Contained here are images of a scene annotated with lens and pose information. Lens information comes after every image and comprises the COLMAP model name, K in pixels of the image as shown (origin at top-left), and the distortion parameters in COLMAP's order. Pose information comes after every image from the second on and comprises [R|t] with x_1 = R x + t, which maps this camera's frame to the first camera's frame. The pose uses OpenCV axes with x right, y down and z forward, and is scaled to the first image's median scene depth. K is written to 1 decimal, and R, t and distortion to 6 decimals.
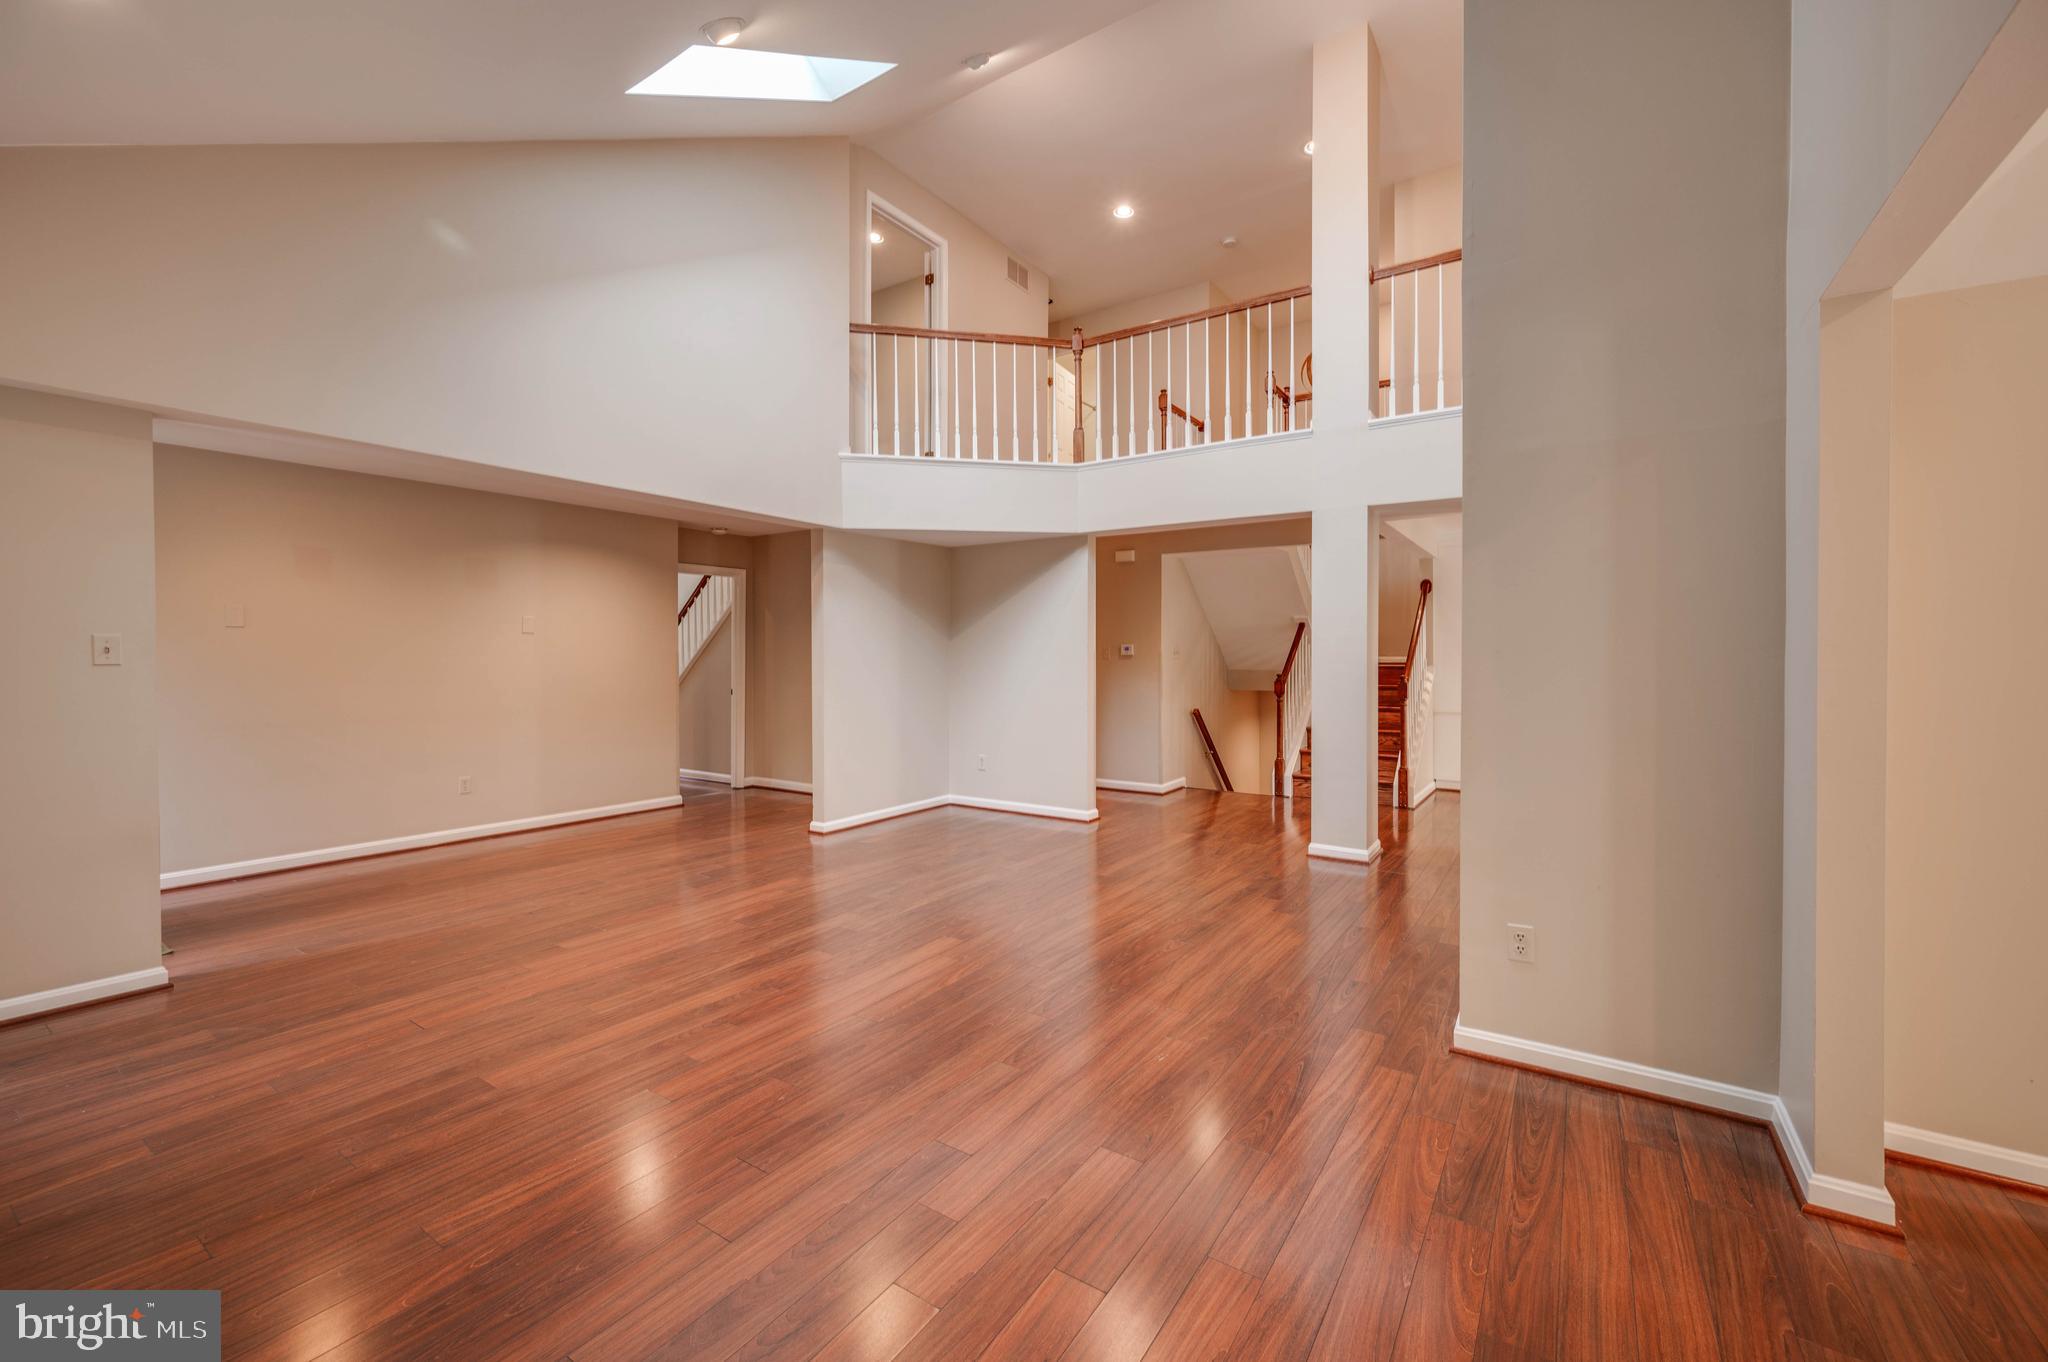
lens RADIAL K [[802.8, 0, 1027.6], [0, 802.8, 676.1], [0, 0, 1]] dist [0.000286, 0.000156]
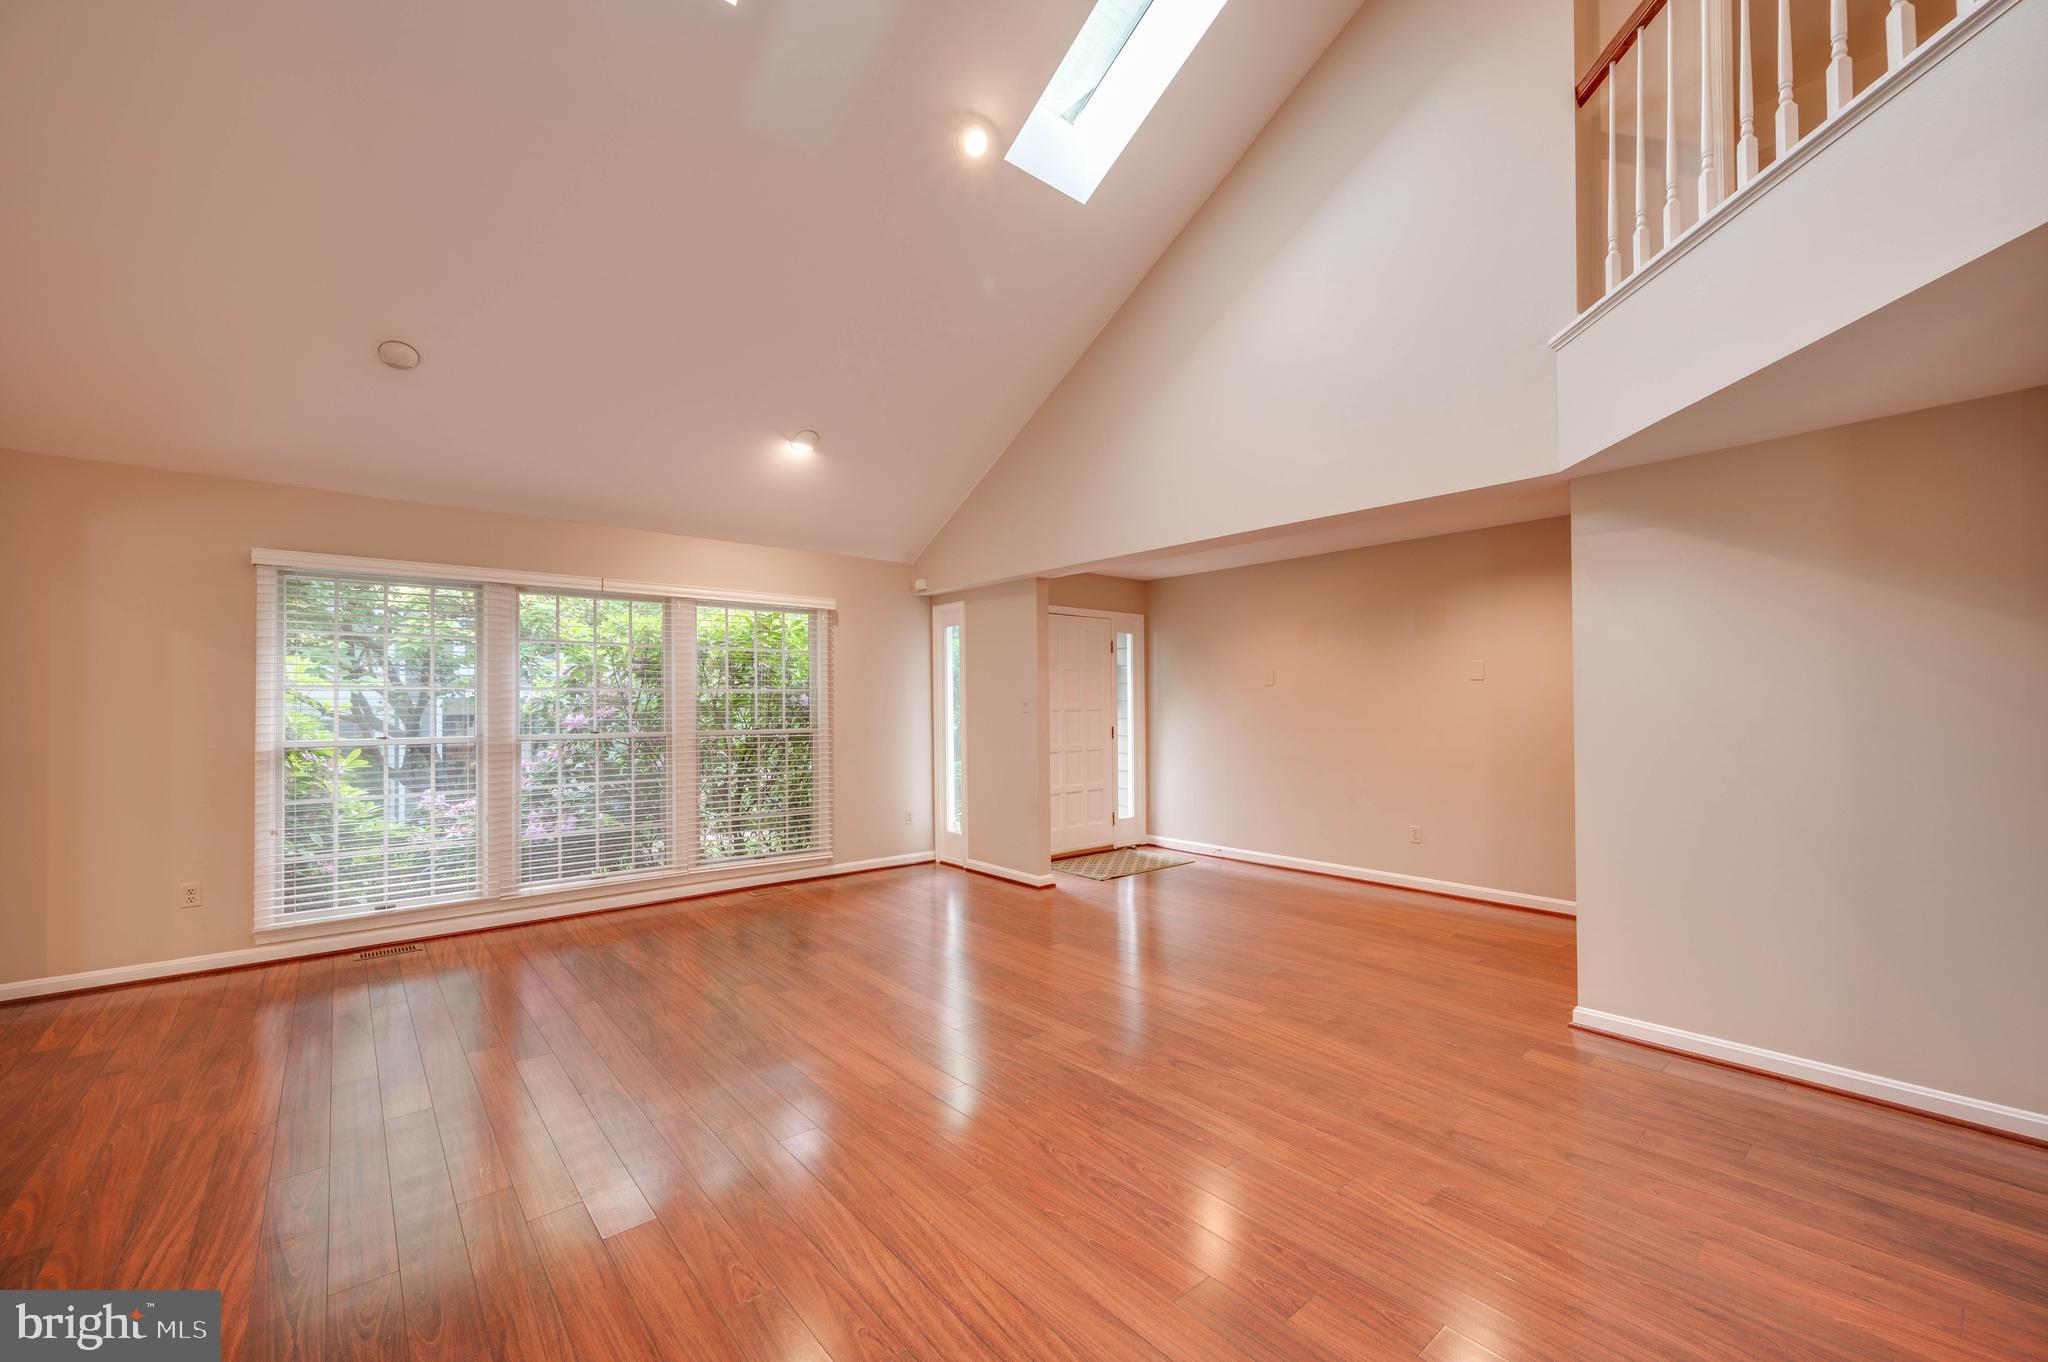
lens RADIAL K [[813.2, 0, 1026.6], [0, 813.2, 706.5], [0, 0, 1]] dist [0.001127, 0.000454]
pose [[-0.255887, 0.002163, -0.966704, 0.932421], [-0.019549, 0.999781, 0.007411, -0.045196], [0.966509, 0.020794, -0.255788, 1.920830]]
